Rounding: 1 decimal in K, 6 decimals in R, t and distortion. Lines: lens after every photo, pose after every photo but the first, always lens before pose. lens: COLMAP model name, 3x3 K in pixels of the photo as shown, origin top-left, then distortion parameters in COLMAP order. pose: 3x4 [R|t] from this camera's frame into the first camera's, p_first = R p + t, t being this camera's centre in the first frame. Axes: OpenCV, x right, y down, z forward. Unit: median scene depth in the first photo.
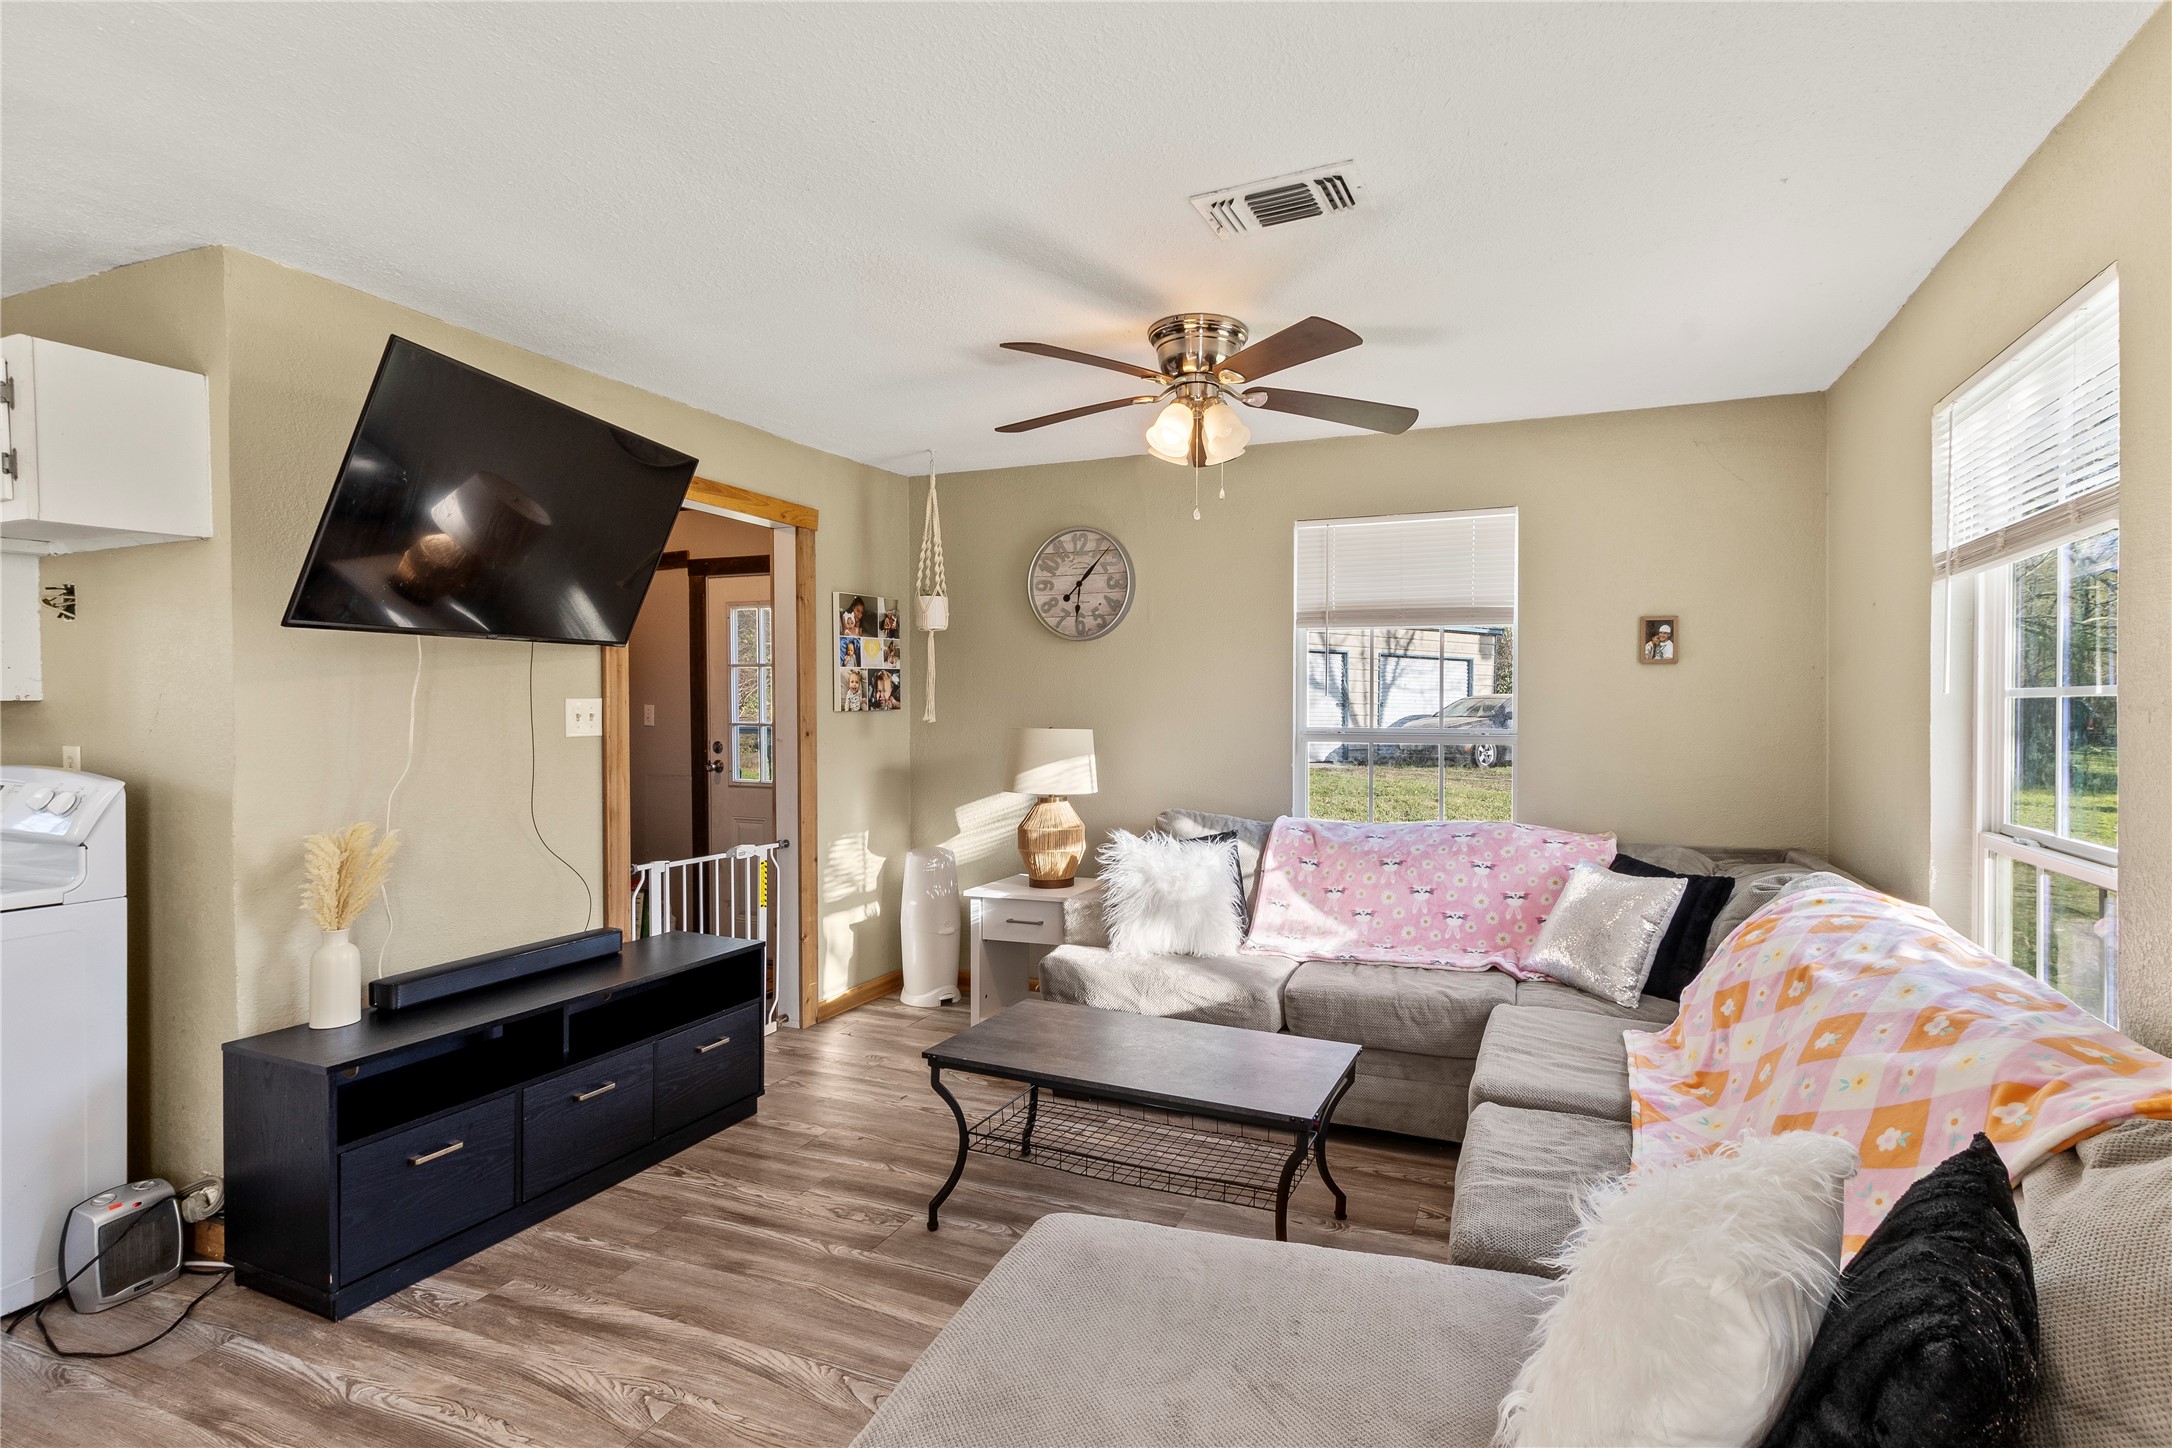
lens RADIAL K [[939.9, 0, 1108.8], [0, 939.9, 713.7], [0, 0, 1]] dist [0.000367, -0.000269]
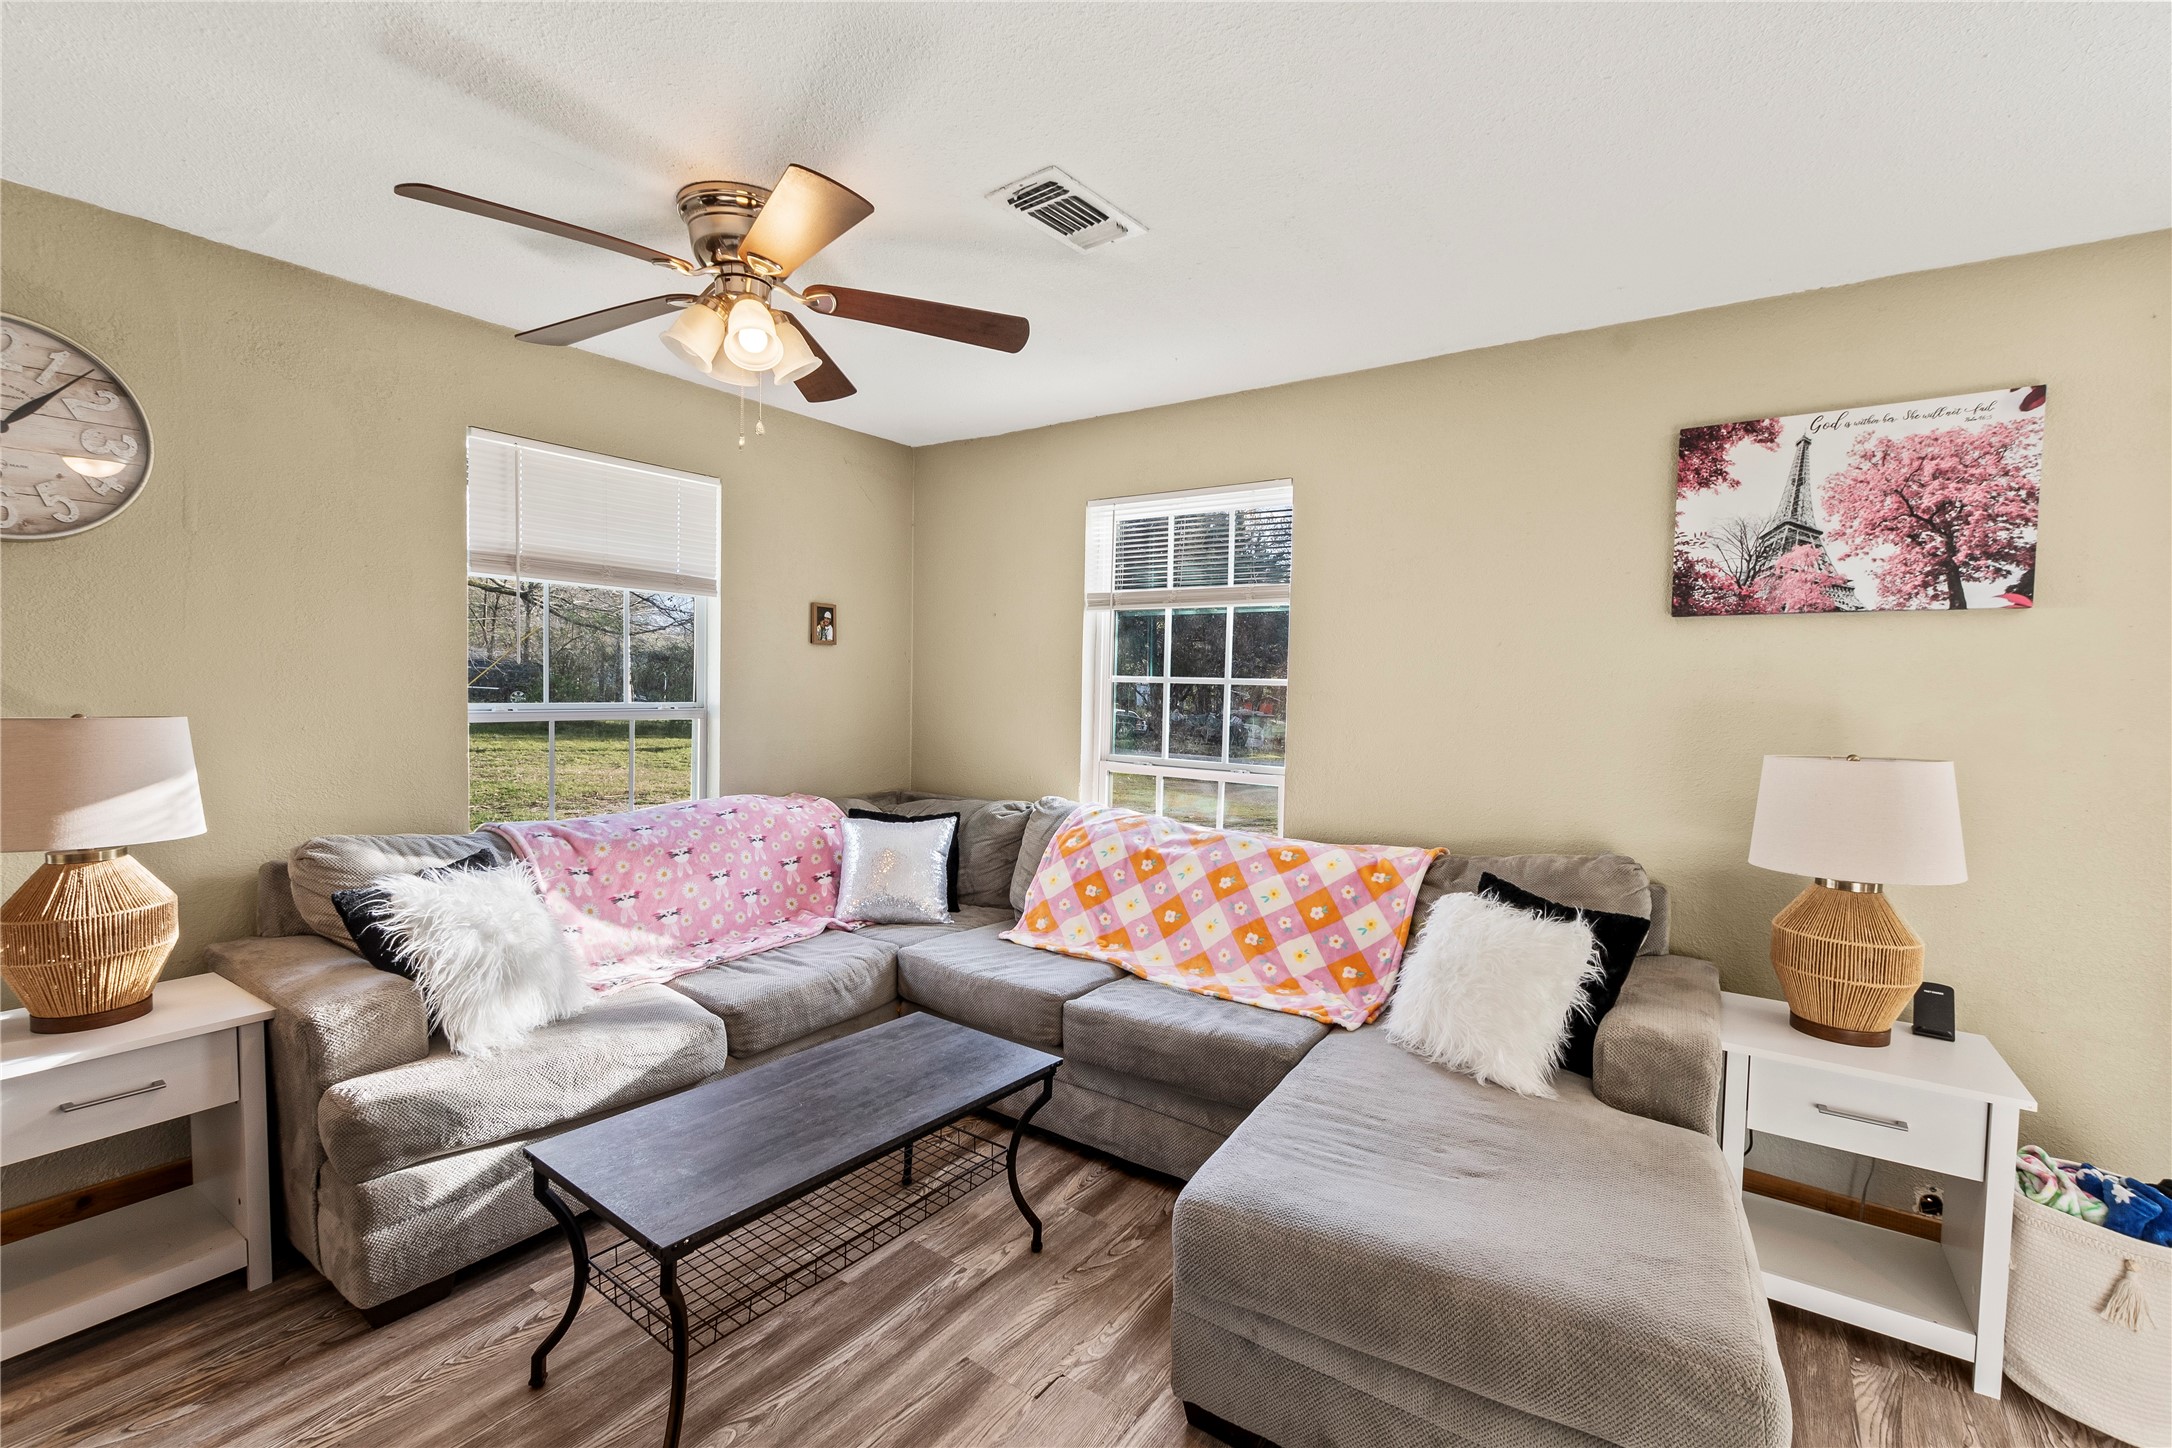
lens RADIAL K [[939.9, 0, 1093.2], [0, 939.9, 730.9], [0, 0, 1]] dist [0.000367, -0.000269]
pose [[0.256263, -0.048666, 0.965381, -0.473603], [-0.009326, 0.998561, 0.052815, -0.011264], [-0.966562, -0.022537, 0.255440, 0.386729]]
